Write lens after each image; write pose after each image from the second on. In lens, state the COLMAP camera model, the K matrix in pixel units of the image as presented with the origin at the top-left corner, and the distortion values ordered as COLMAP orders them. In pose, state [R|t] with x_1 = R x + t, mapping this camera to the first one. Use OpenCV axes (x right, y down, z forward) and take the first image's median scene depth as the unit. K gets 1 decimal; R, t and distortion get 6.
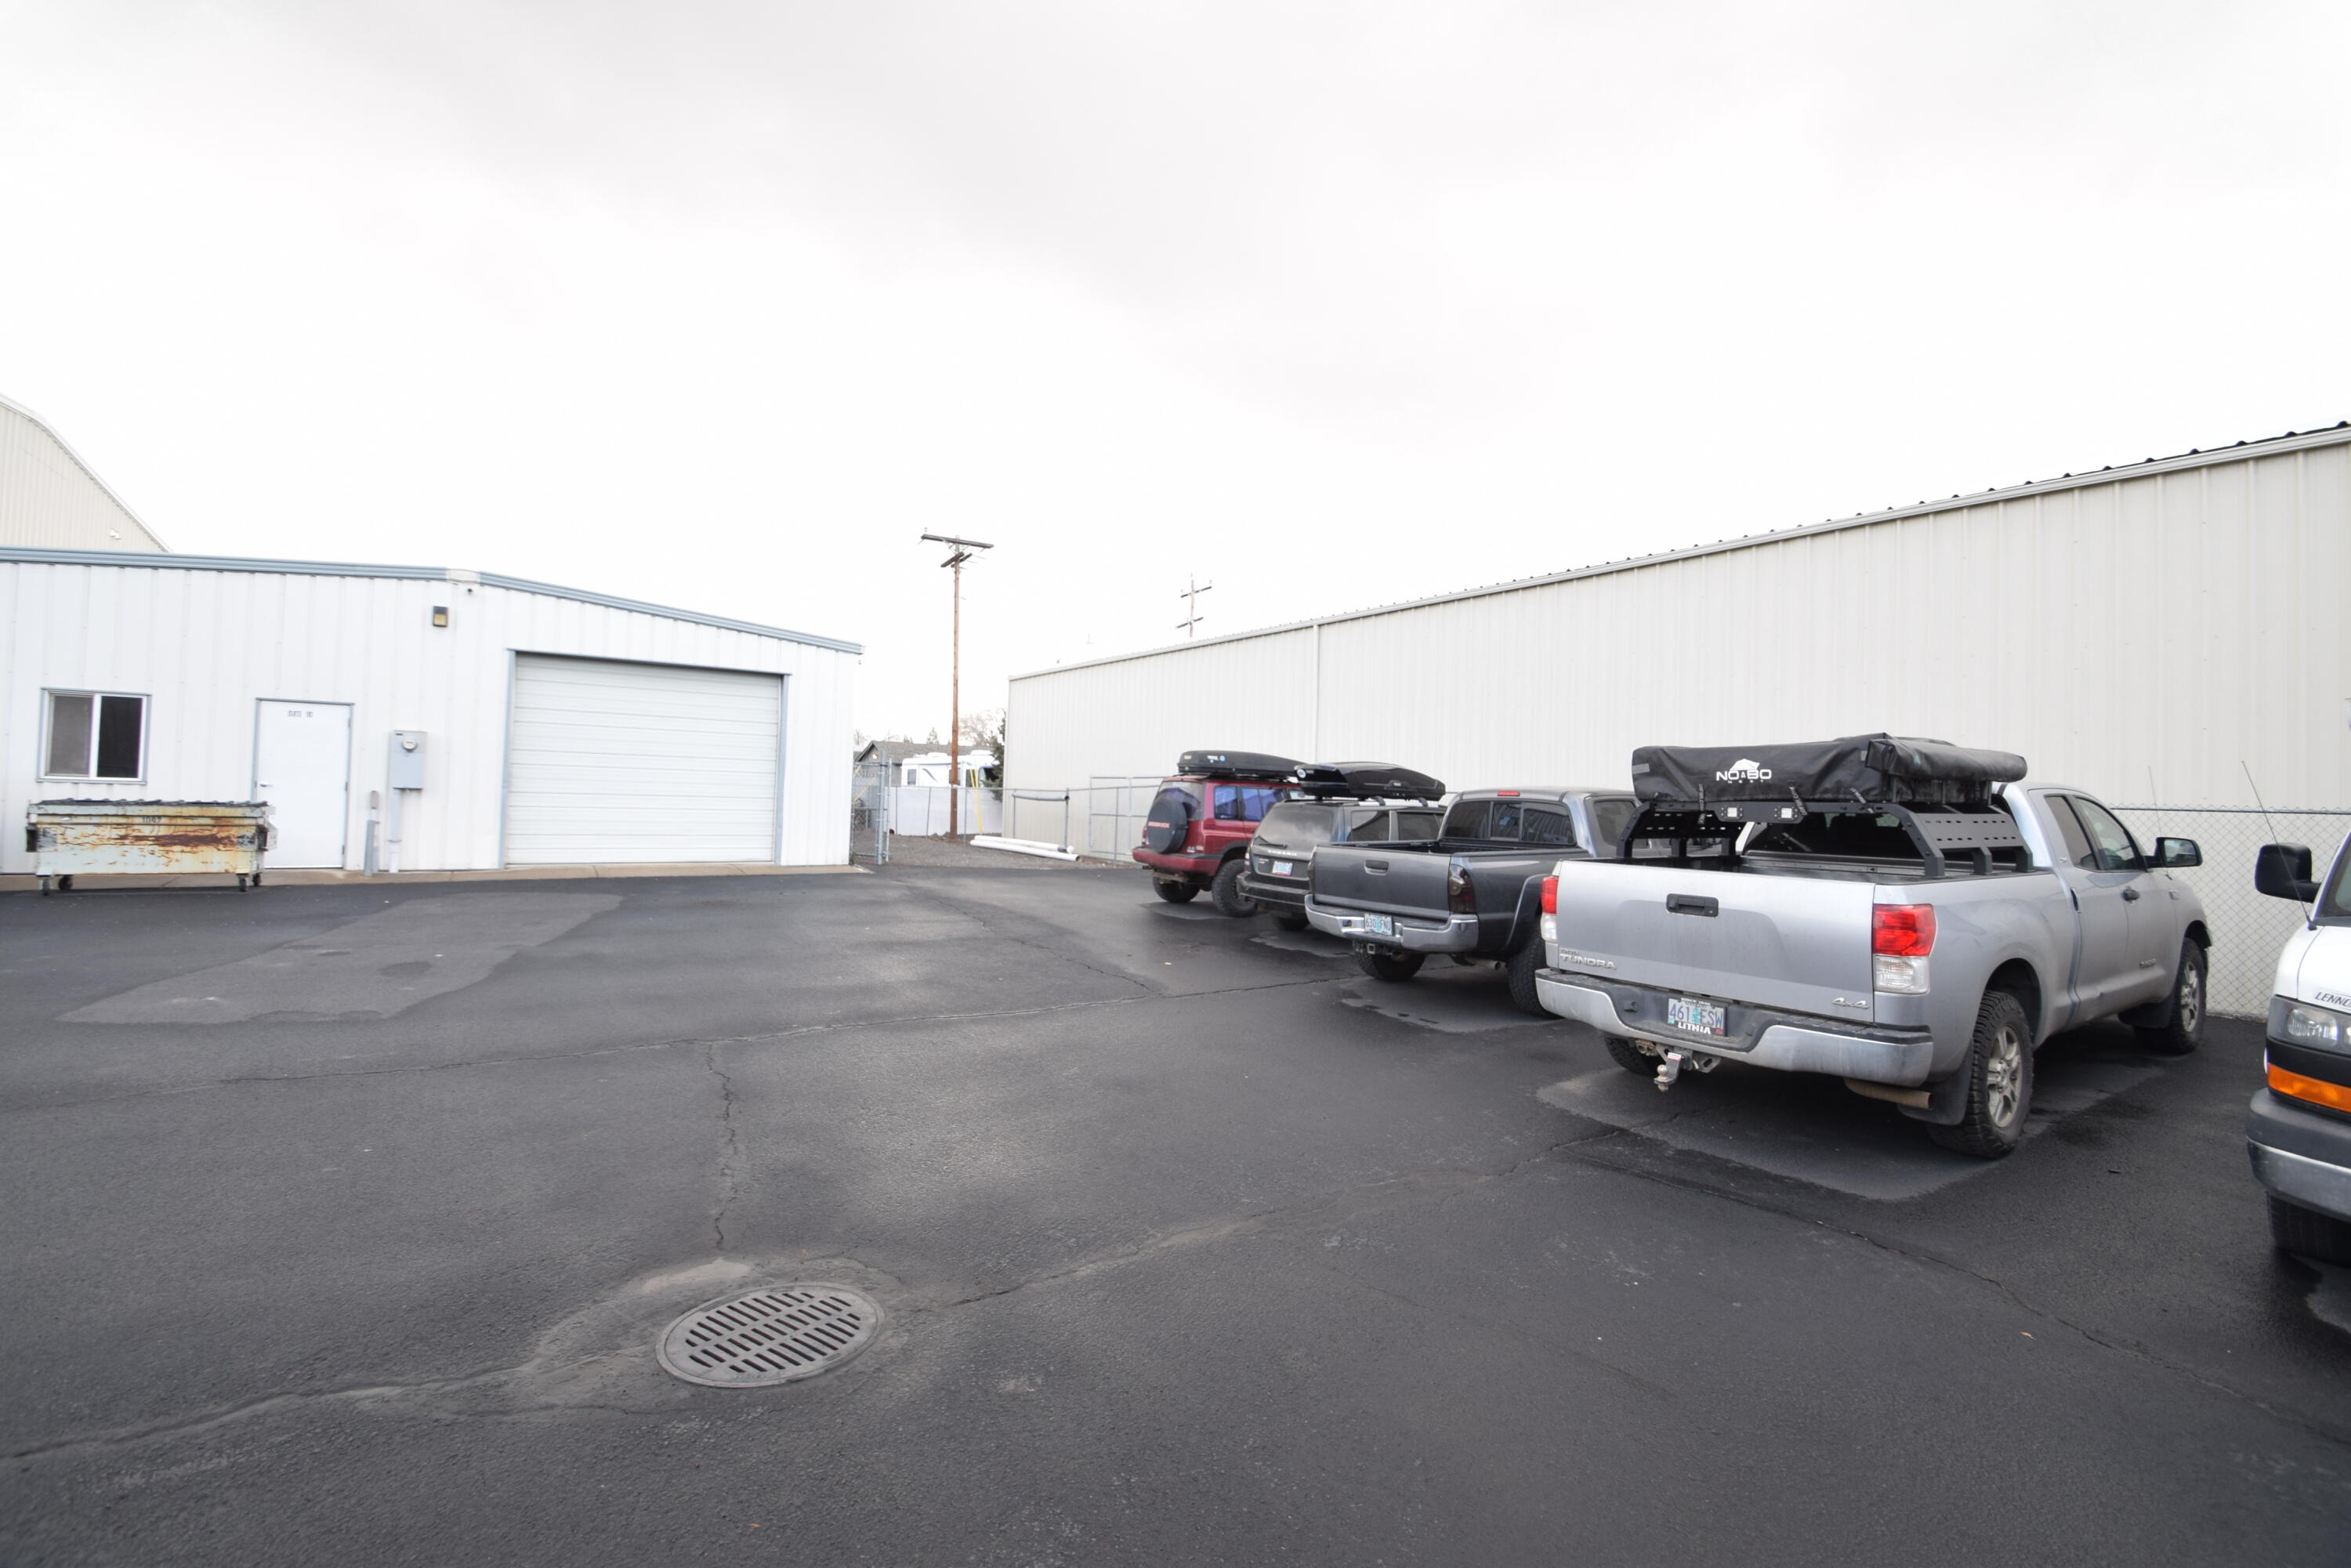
lens RADIAL K [[1034.3, 0, 1180.4], [0, 1034.3, 777.0], [0, 0, 1]] dist [0.006166, -0.009308]
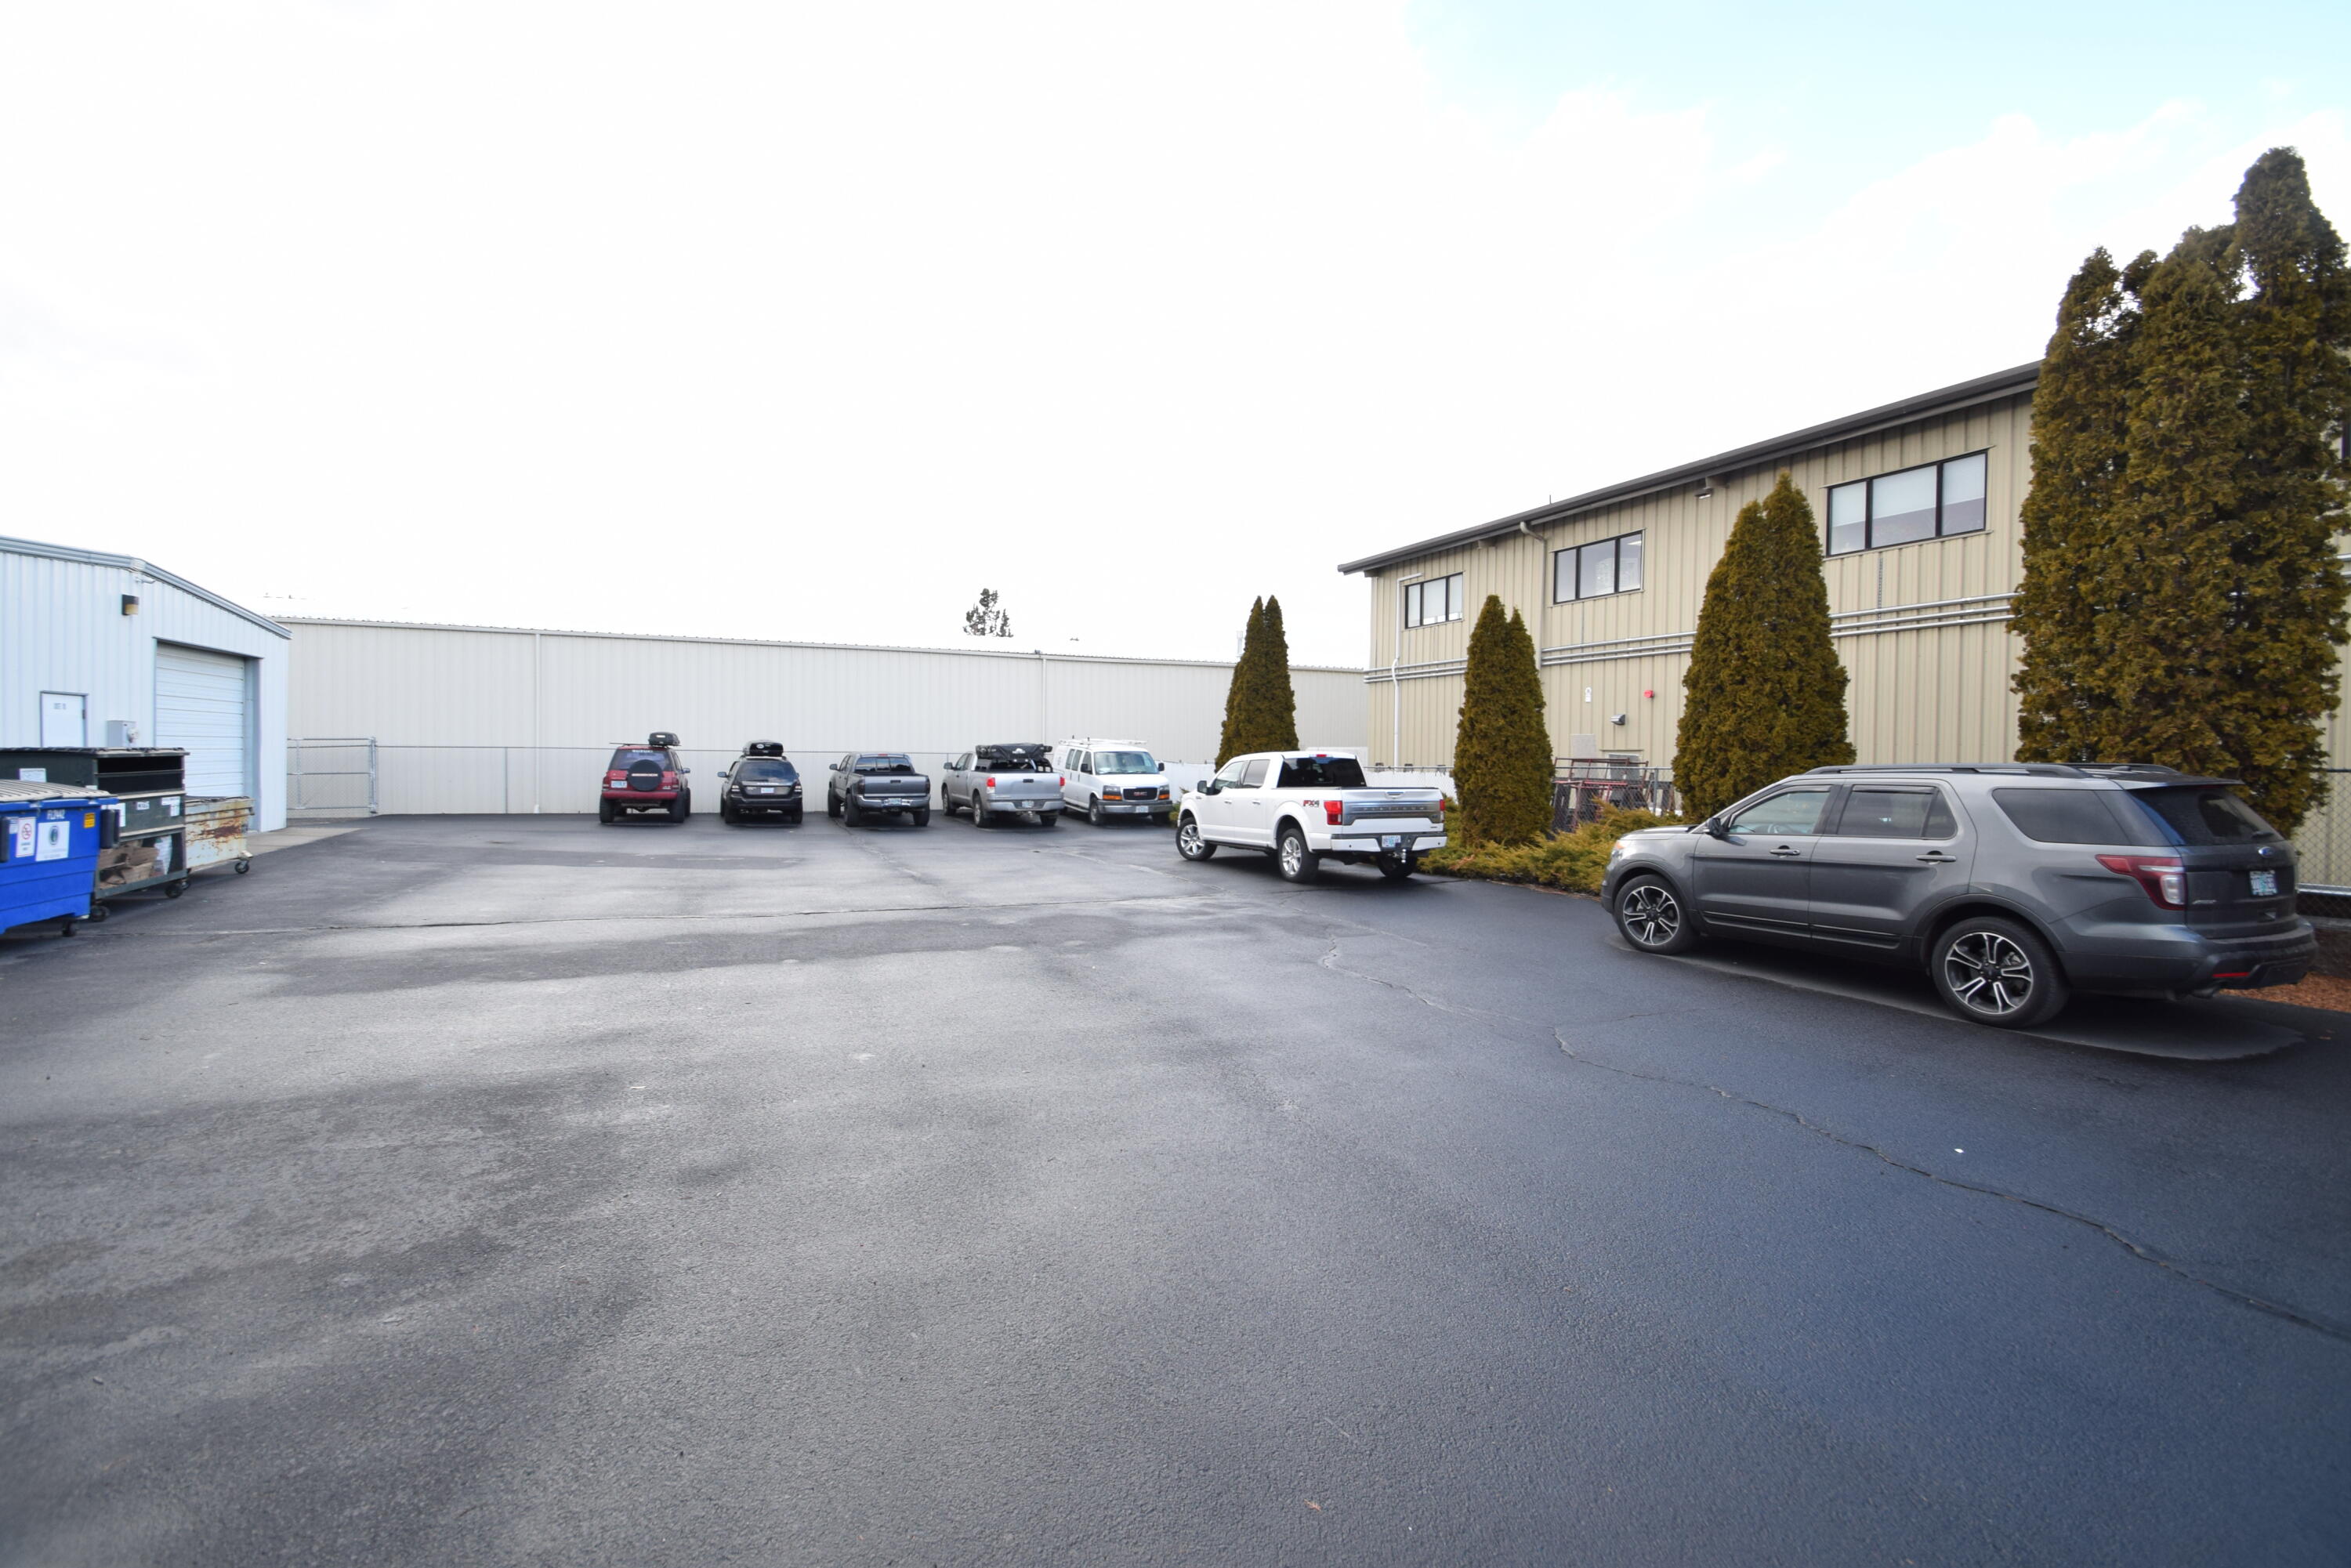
lens RADIAL K [[1034.3, 0, 1176.9], [0, 1034.3, 771.2], [0, 0, 1]] dist [0.006166, -0.009308]
pose [[0.172149, -0.050843, 0.983758, -1.530720], [-0.025019, 0.998119, 0.055963, -0.076084], [-0.984753, -0.034247, 0.170553, -0.176824]]
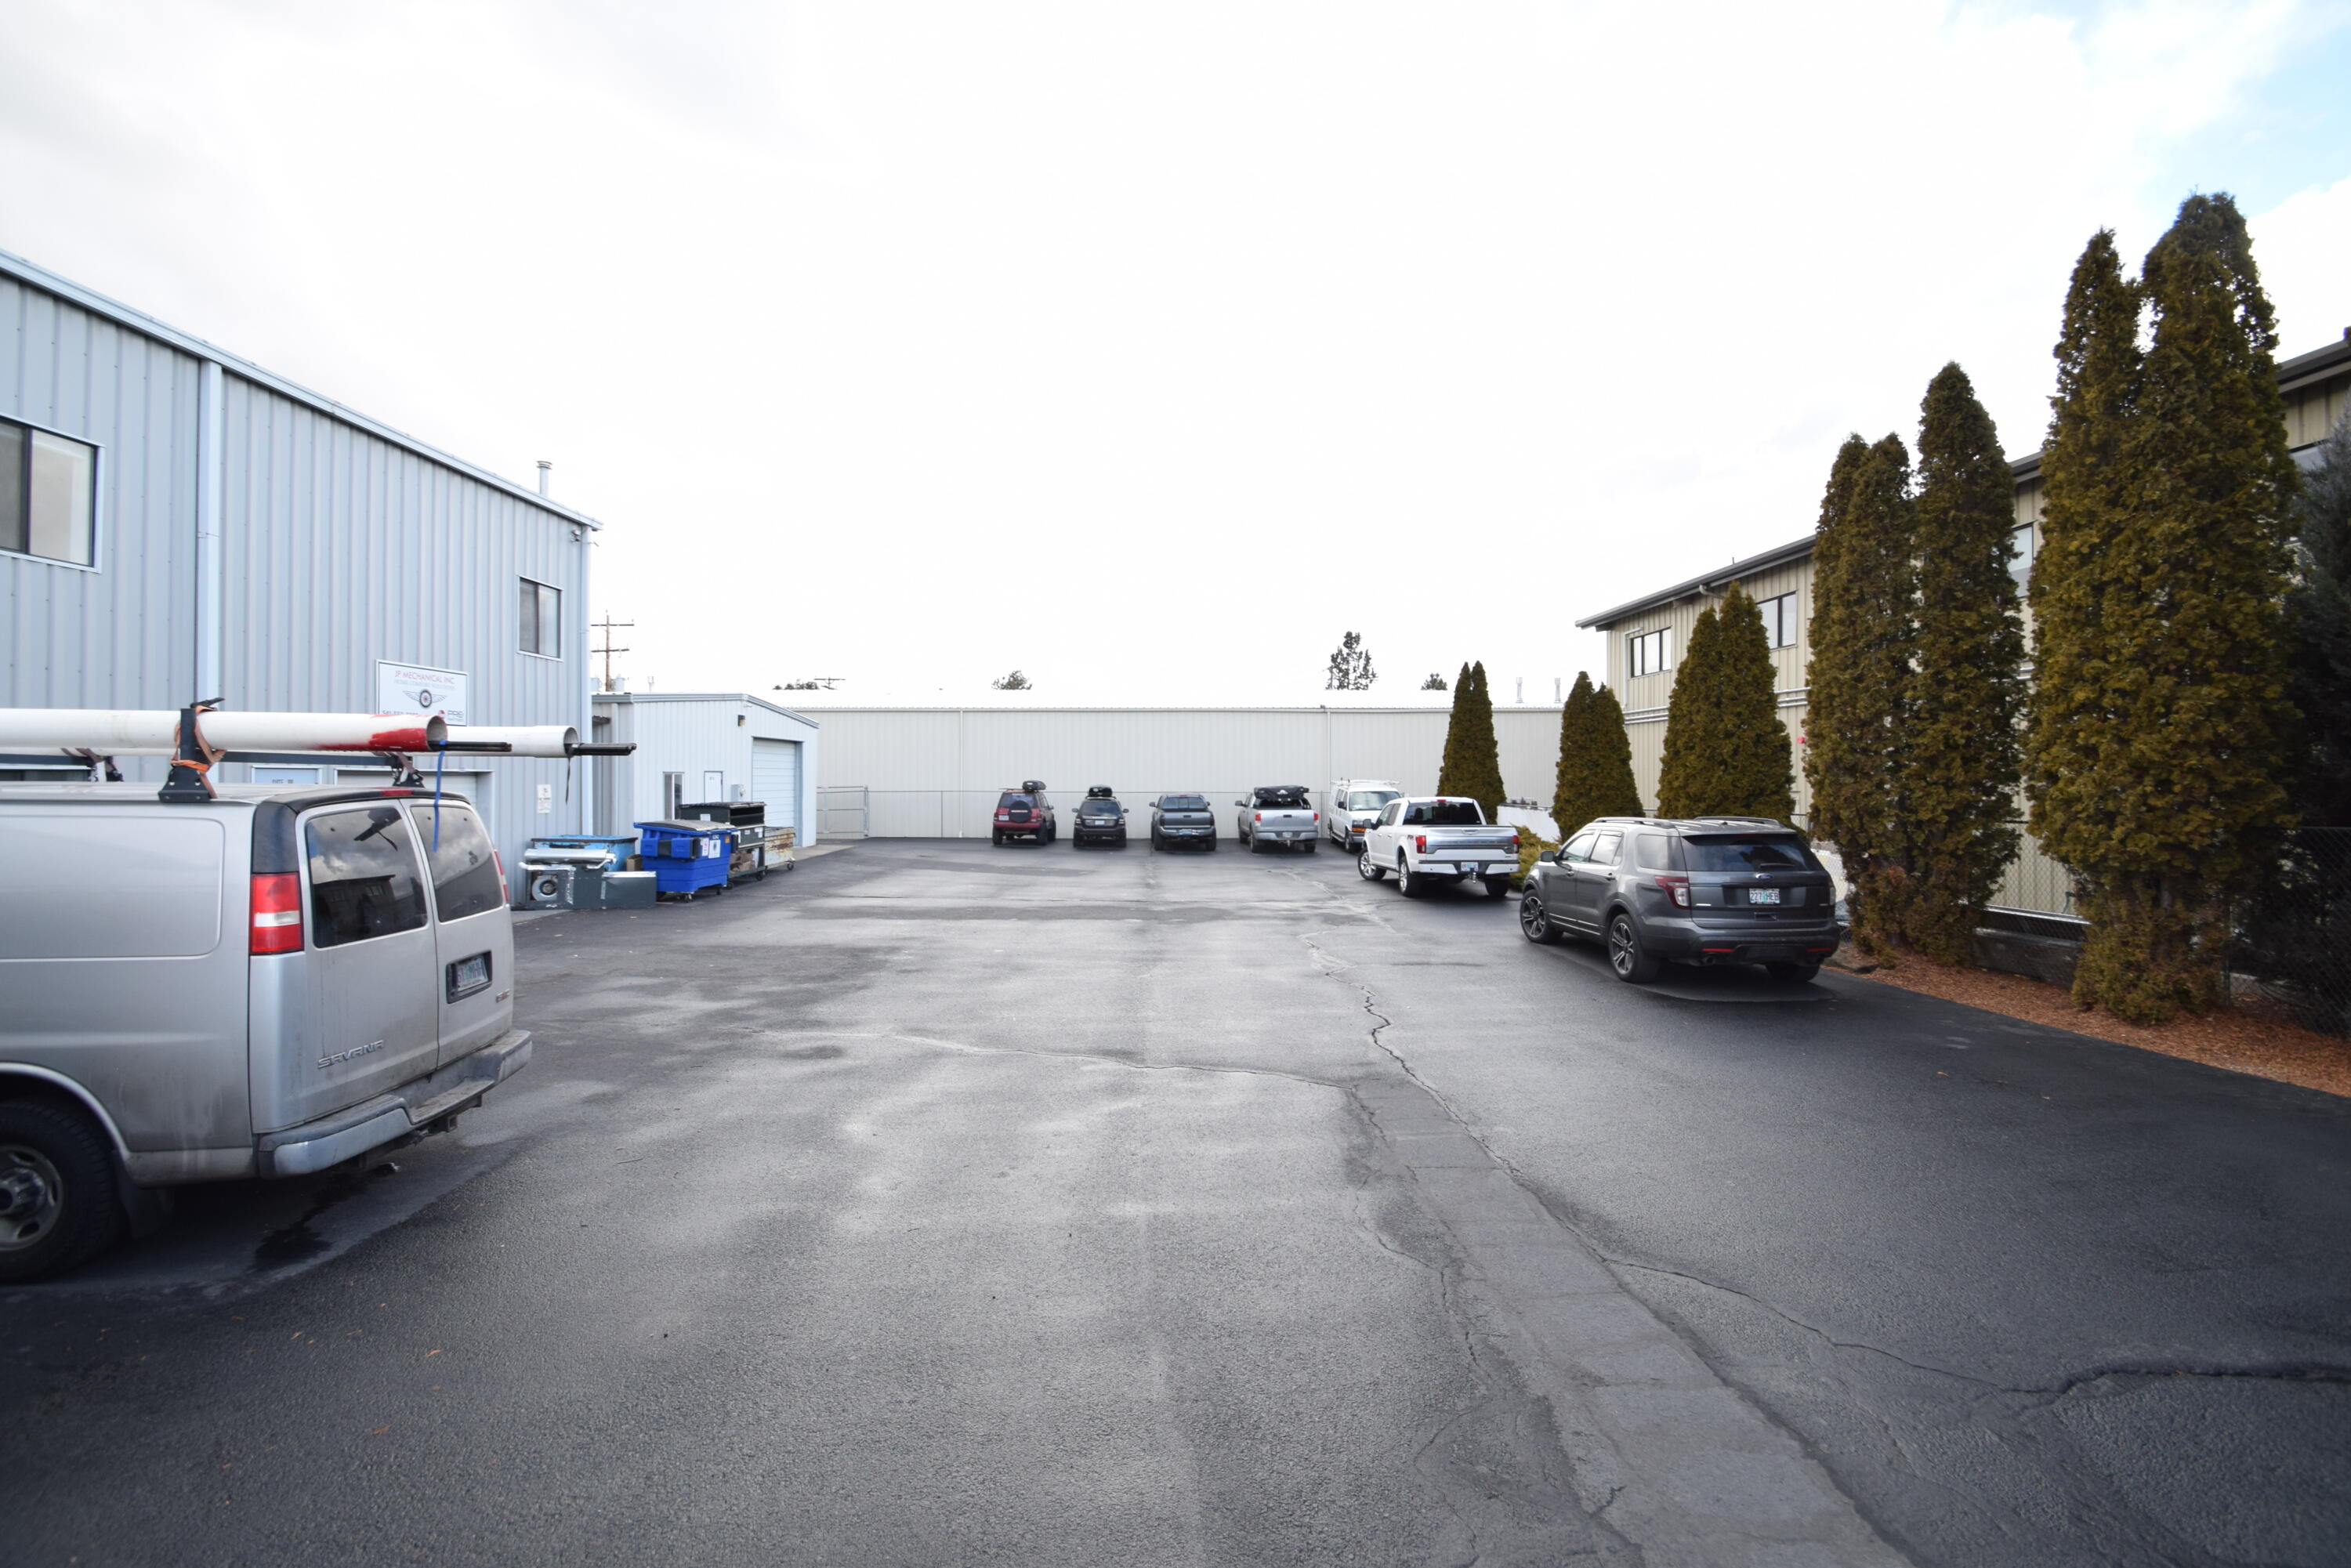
lens RADIAL K [[1034.3, 0, 1176.3], [0, 1034.3, 778.5], [0, 0, 1]] dist [0.006166, -0.009308]
pose [[0.534309, -0.035254, 0.844553, -1.844258], [0.000918, 0.999154, 0.041127, -0.127507], [-0.845288, -0.021199, 0.533890, -0.616987]]
